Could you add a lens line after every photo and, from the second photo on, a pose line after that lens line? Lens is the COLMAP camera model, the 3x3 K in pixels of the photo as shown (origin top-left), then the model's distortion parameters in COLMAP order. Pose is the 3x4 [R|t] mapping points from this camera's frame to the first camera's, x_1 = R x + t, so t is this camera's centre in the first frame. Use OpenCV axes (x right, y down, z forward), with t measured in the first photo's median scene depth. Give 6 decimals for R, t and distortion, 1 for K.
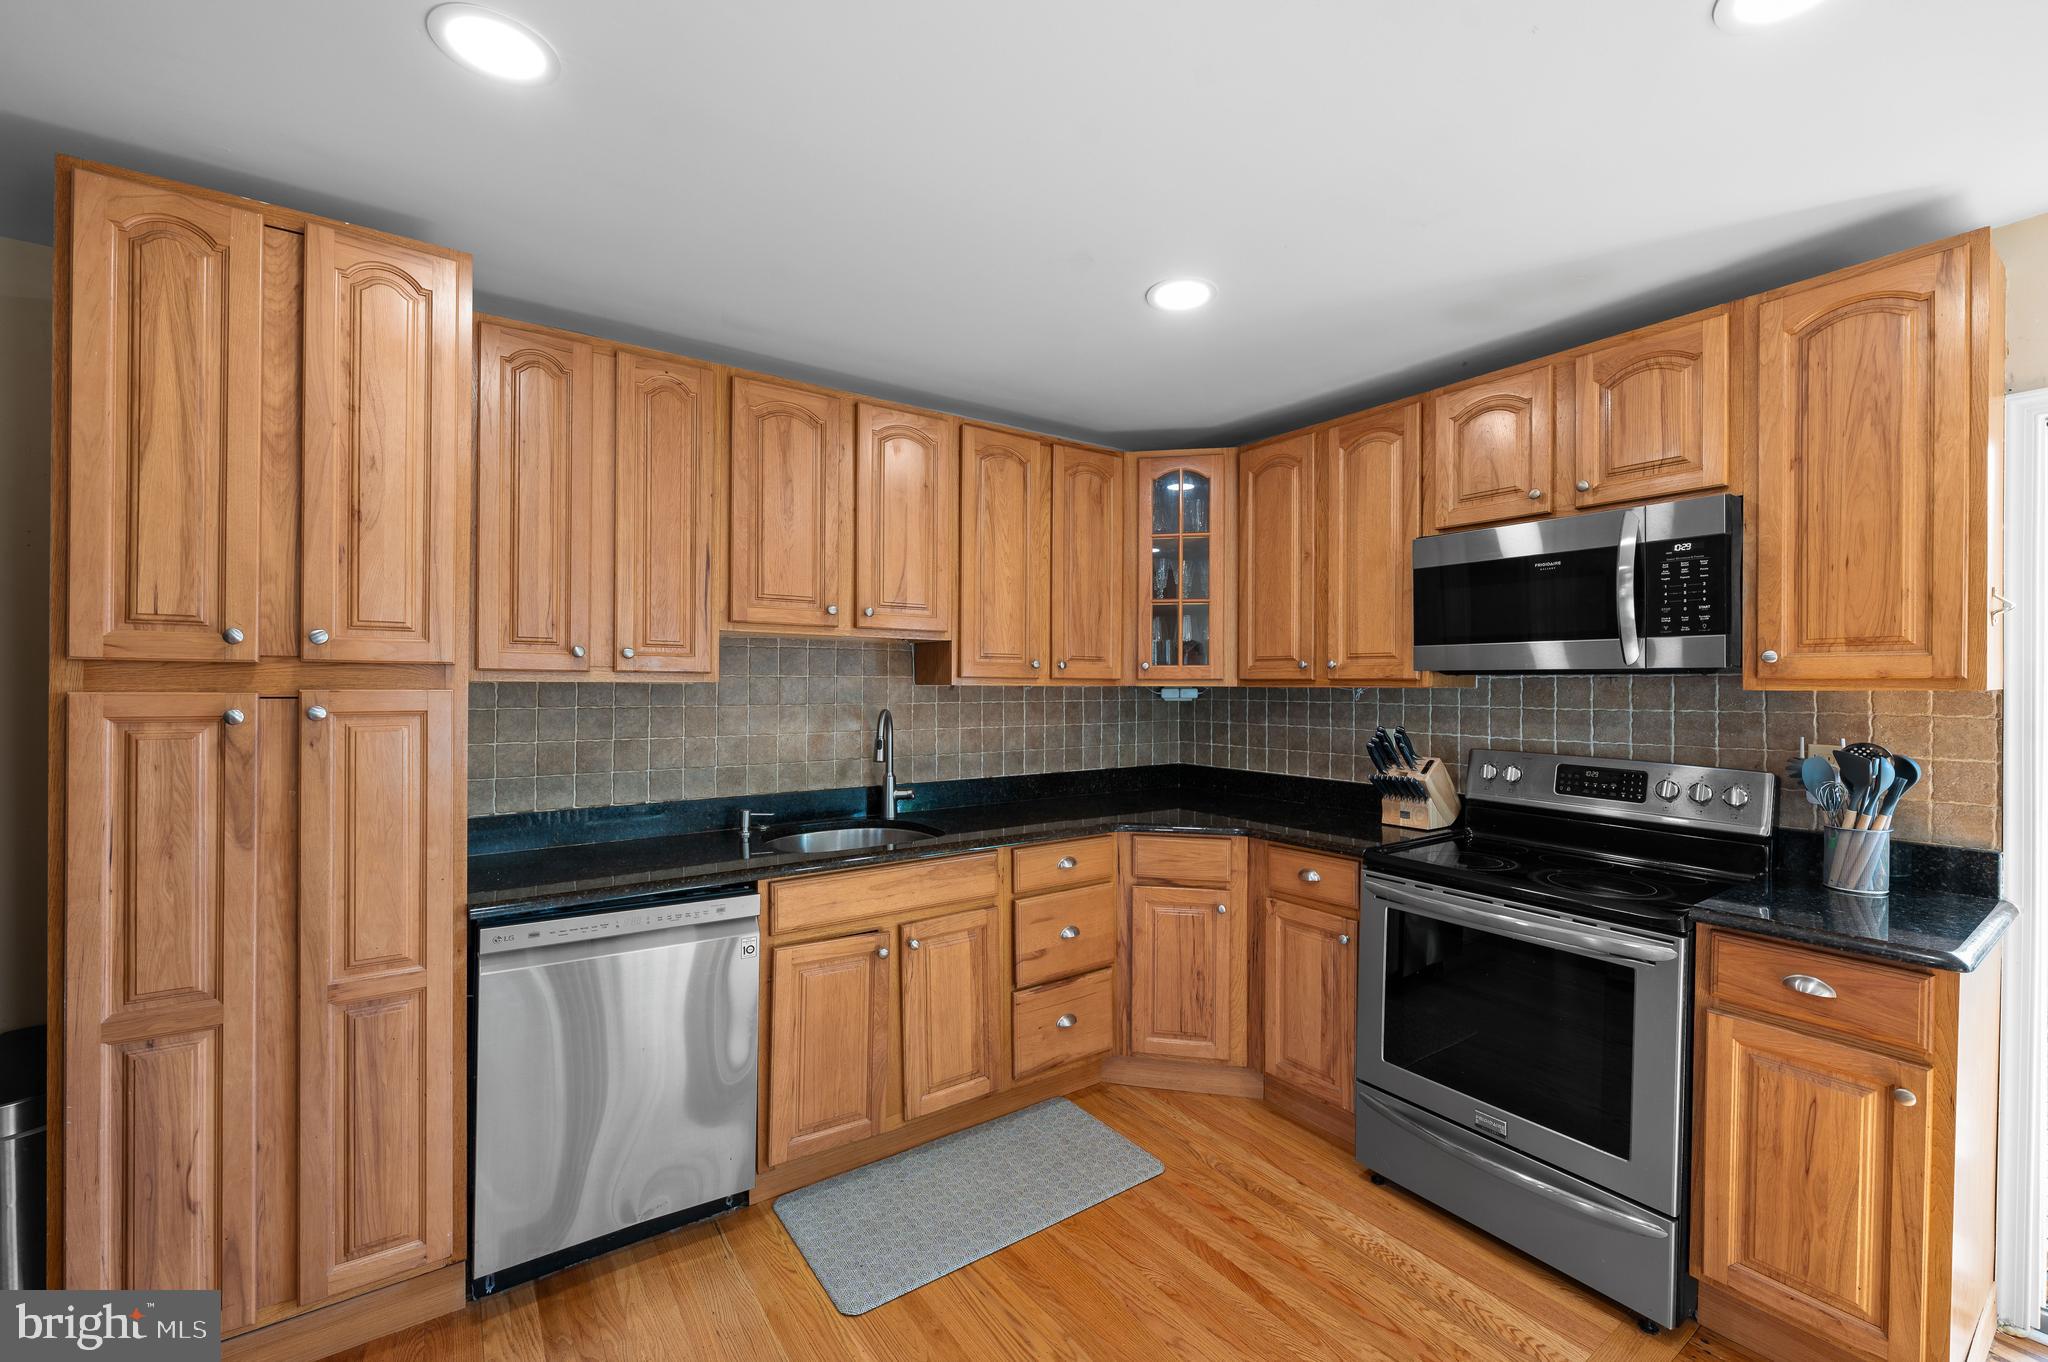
lens RADIAL K [[848.4, 0, 1024.0], [0, 848.4, 681.0], [0, 0, 1]] dist [-0.000766, -0.000060]
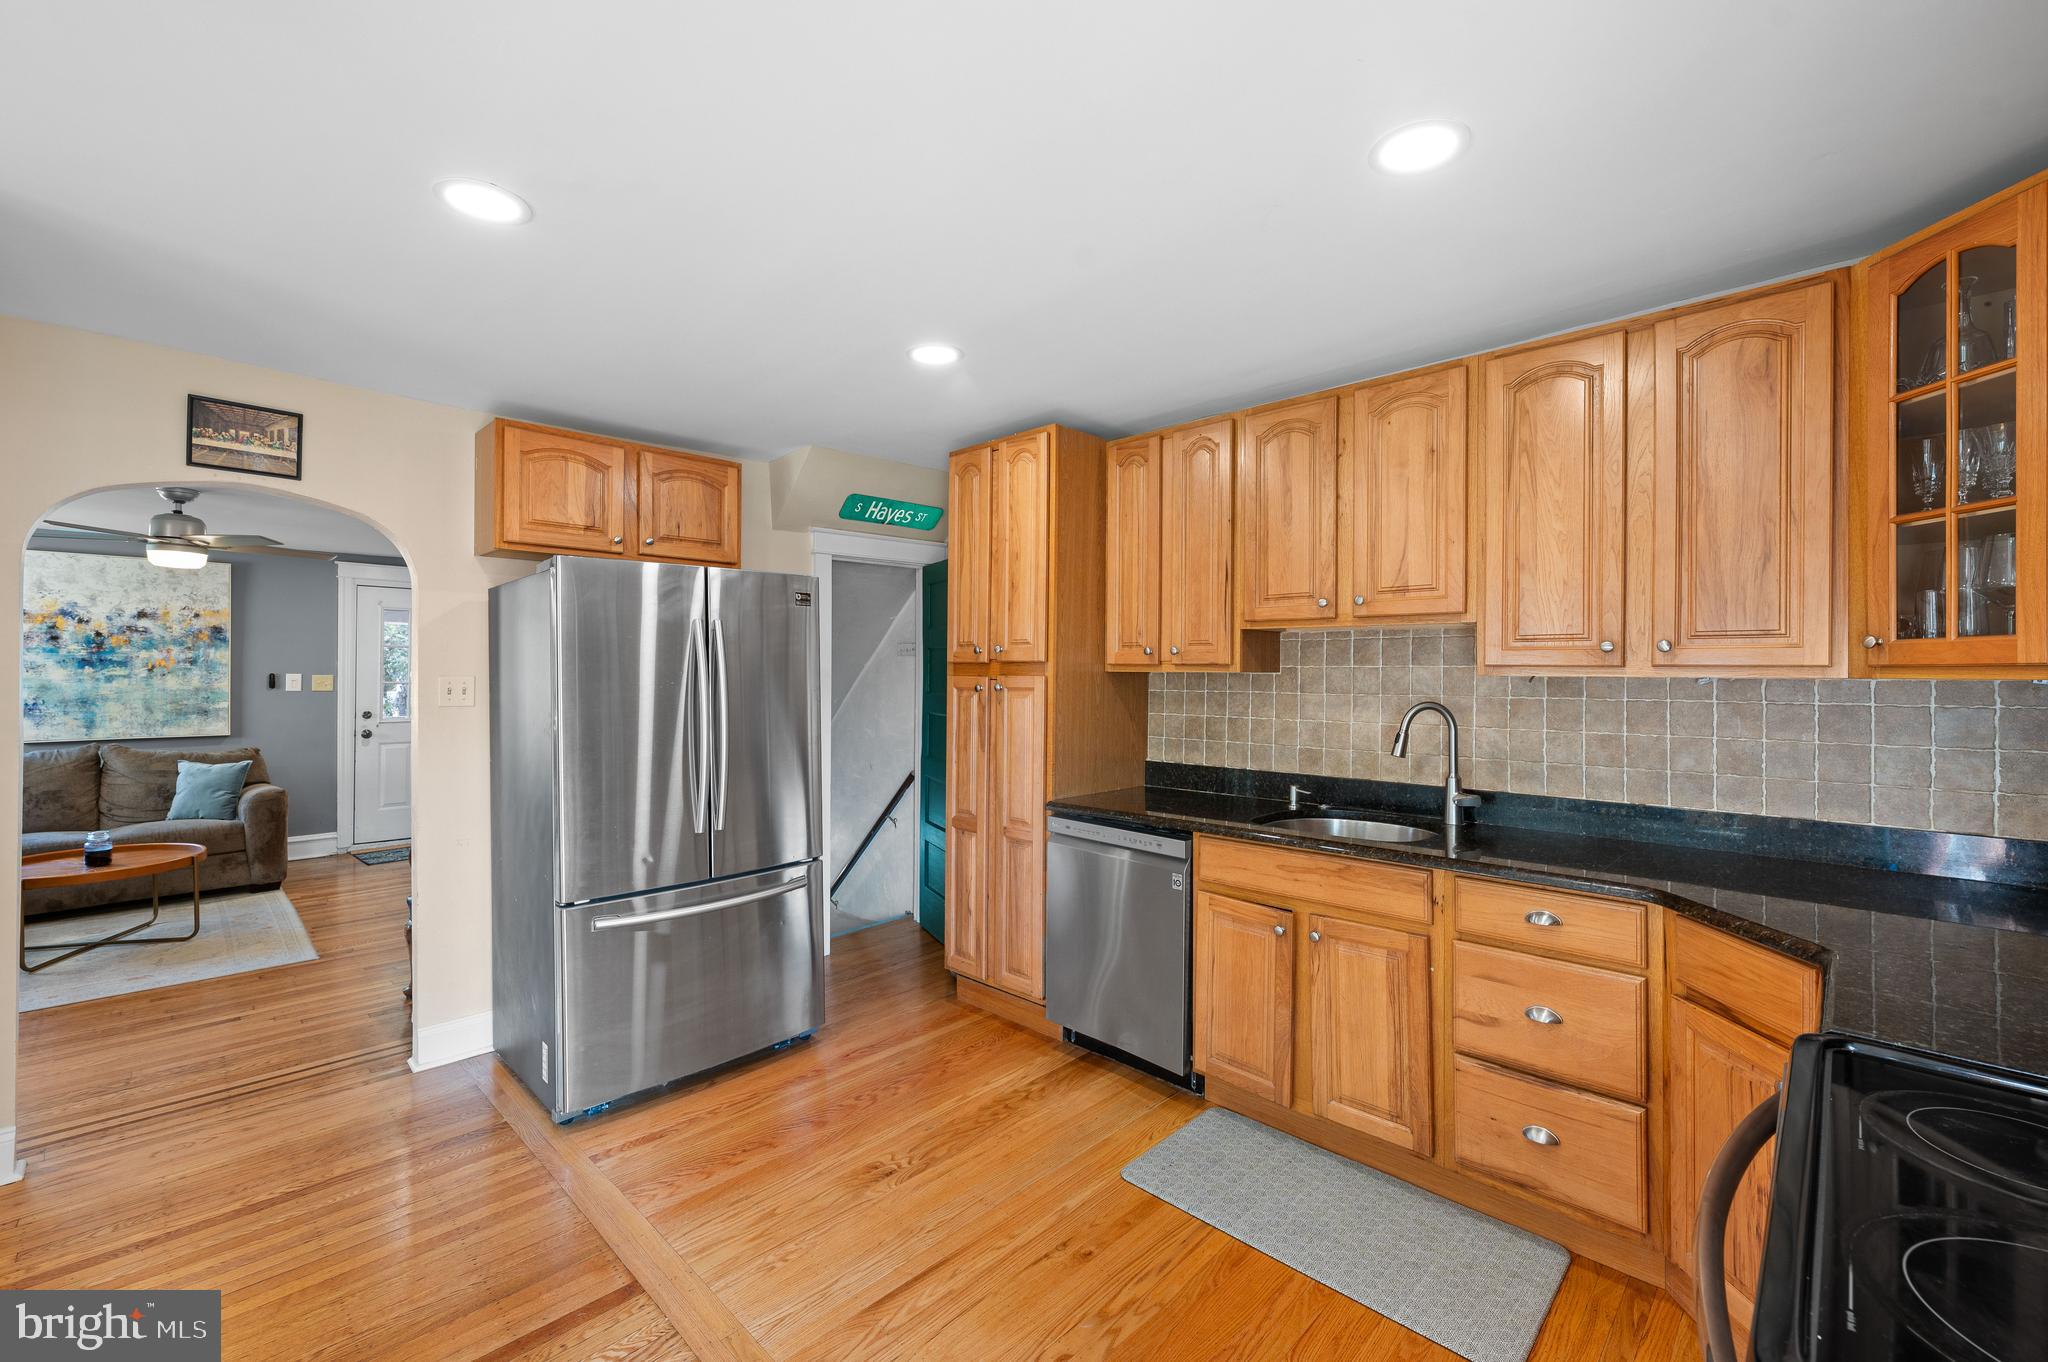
lens RADIAL K [[831.9, 0, 1029.3], [0, 831.9, 665.5], [0, 0, 1]] dist [0.000173, 0.000080]
pose [[0.186775, -0.012074, -0.982329, 0.697135], [-0.001107, 0.999921, -0.012500, 0.006518], [0.982402, 0.003422, 0.186746, 0.447424]]
